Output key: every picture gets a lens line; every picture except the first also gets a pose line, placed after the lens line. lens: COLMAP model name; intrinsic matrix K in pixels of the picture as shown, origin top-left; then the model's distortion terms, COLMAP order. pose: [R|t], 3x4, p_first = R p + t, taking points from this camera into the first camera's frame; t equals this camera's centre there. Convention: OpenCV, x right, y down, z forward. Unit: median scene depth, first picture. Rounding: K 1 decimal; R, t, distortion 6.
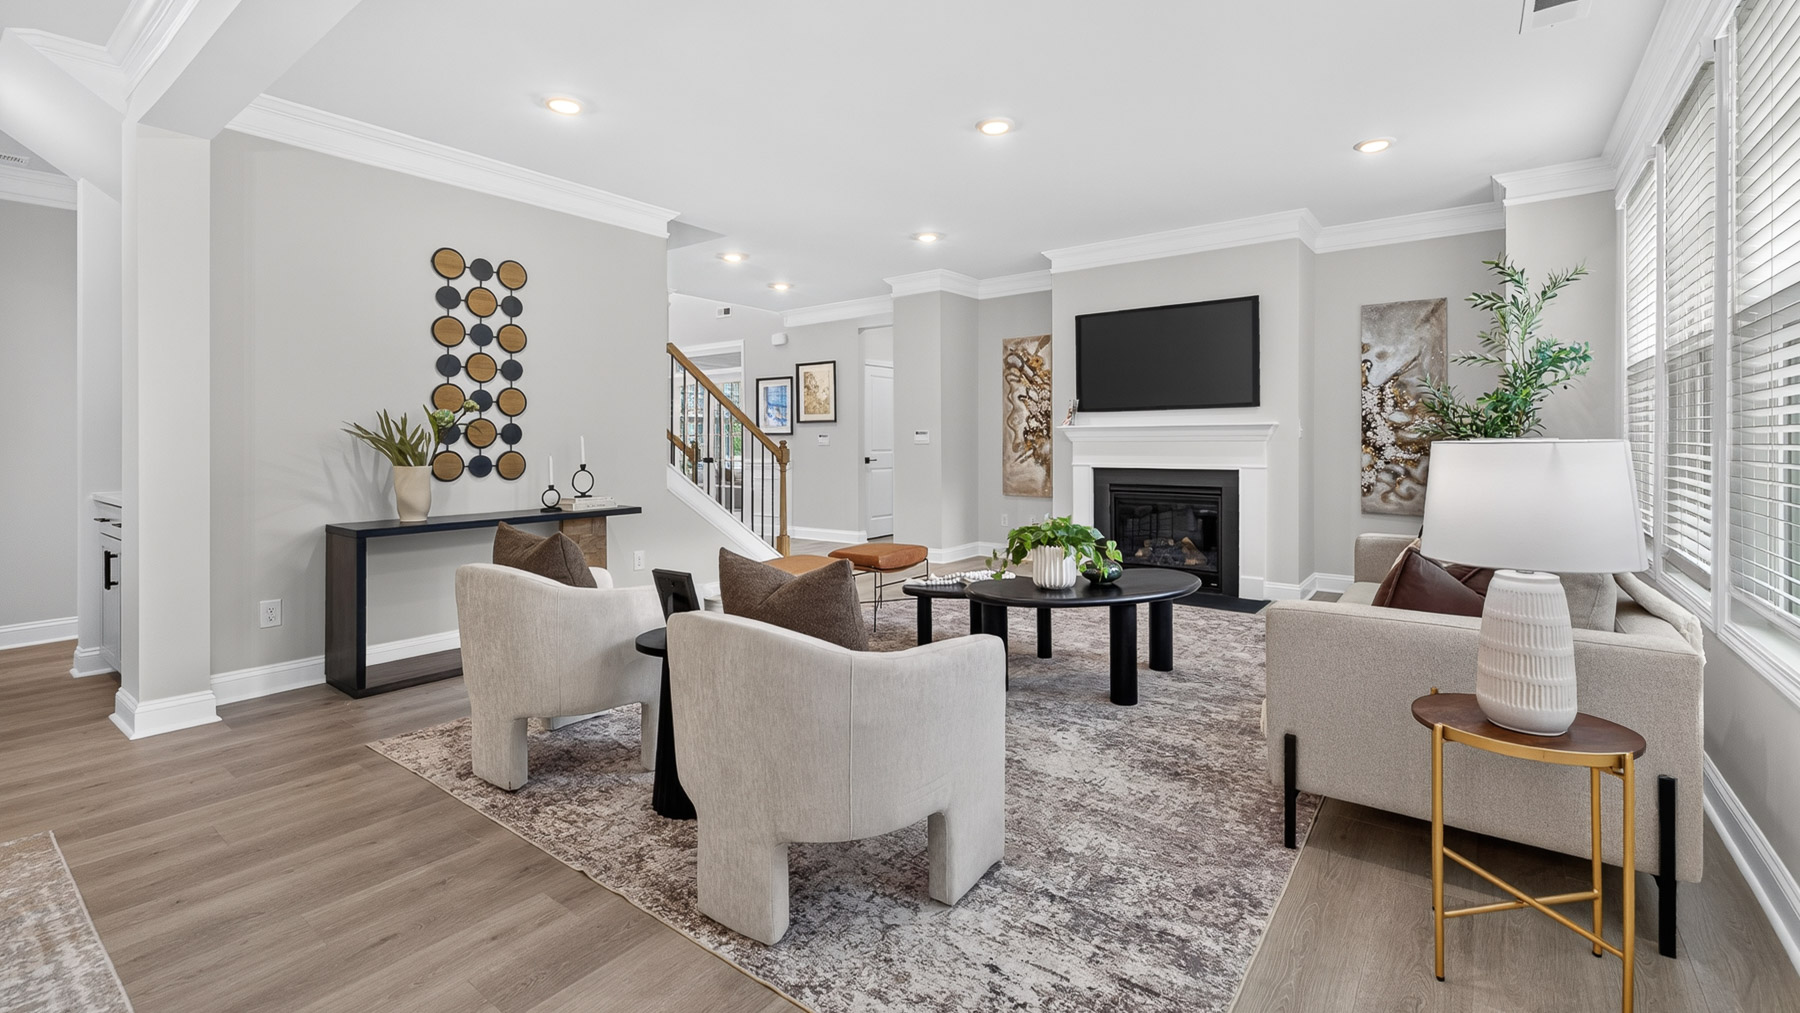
lens RADIAL K [[768.8, 0, 898.1], [0, 768.8, 454.8], [0, 0, 1]] dist [0.007908, -0.000078]
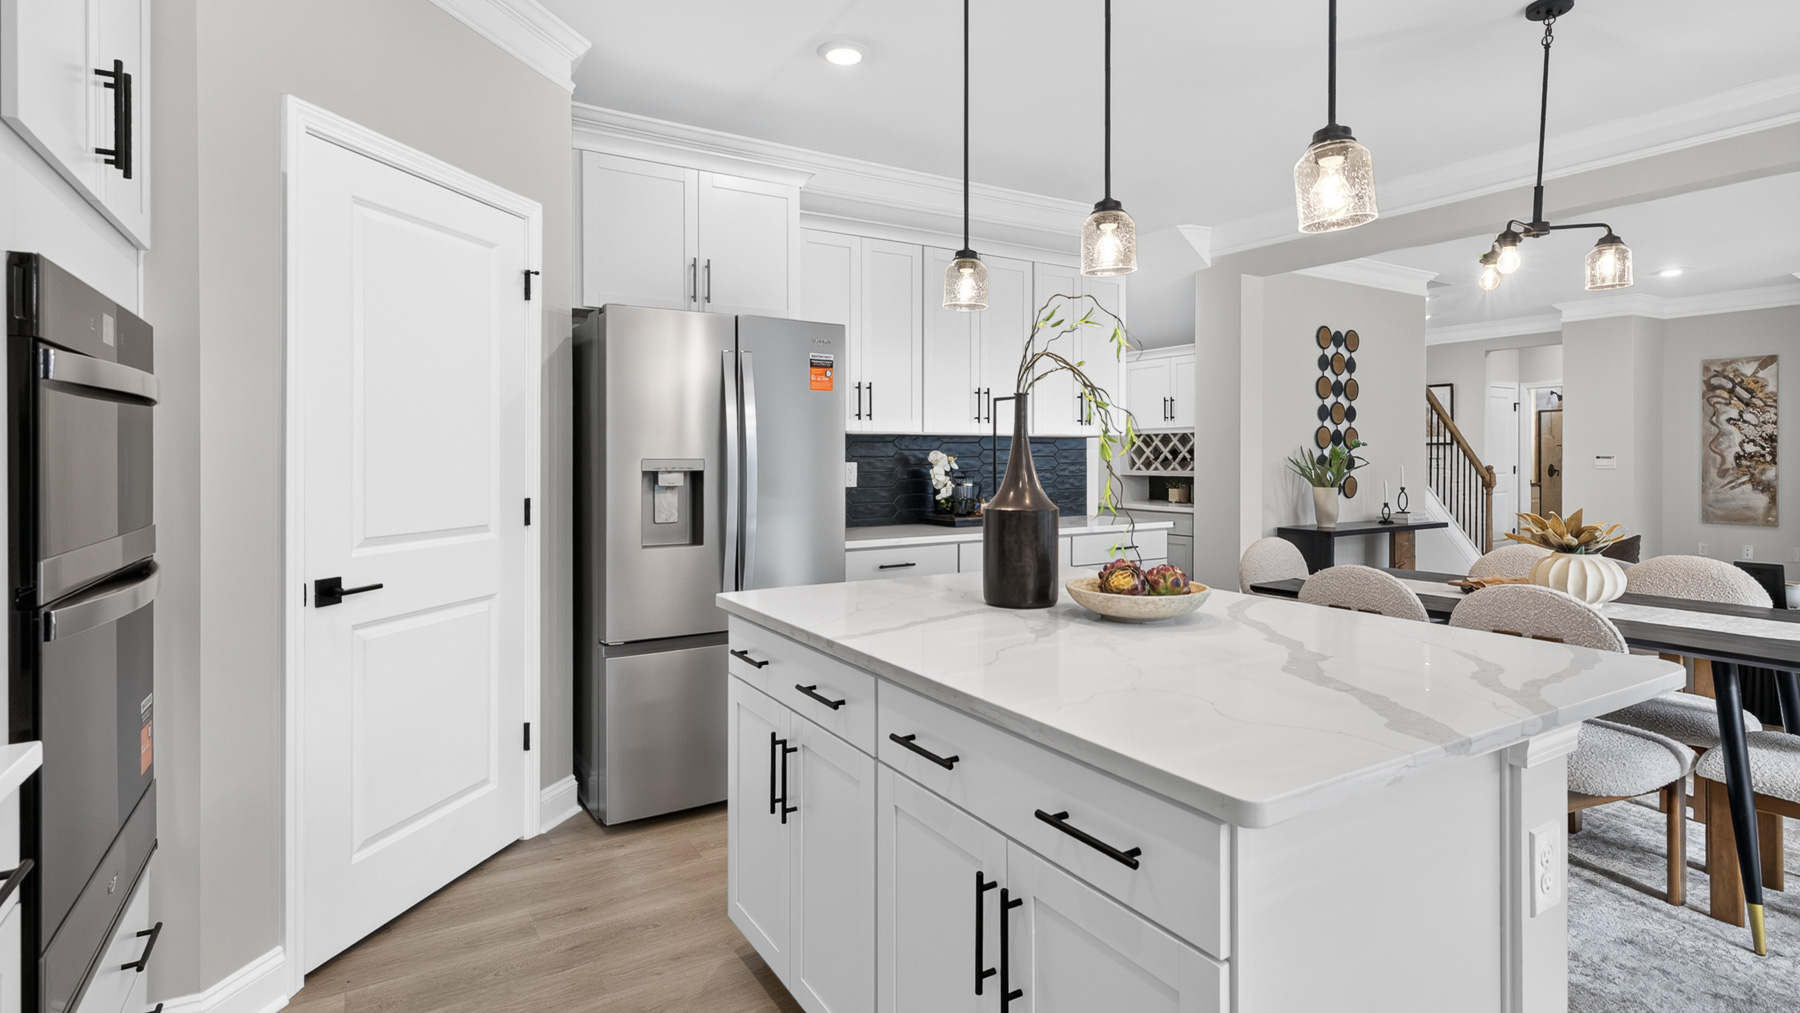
lens RADIAL K [[893.0, 0, 908.4], [0, 893.0, 455.1], [0, 0, 1]] dist [0.004026, 0.000369]
pose [[0.933170, -0.000556, -0.359434, -0.395223], [-0.006615, 0.999803, -0.018721, -0.004408], [0.359373, 0.019848, 0.932983, -0.404454]]
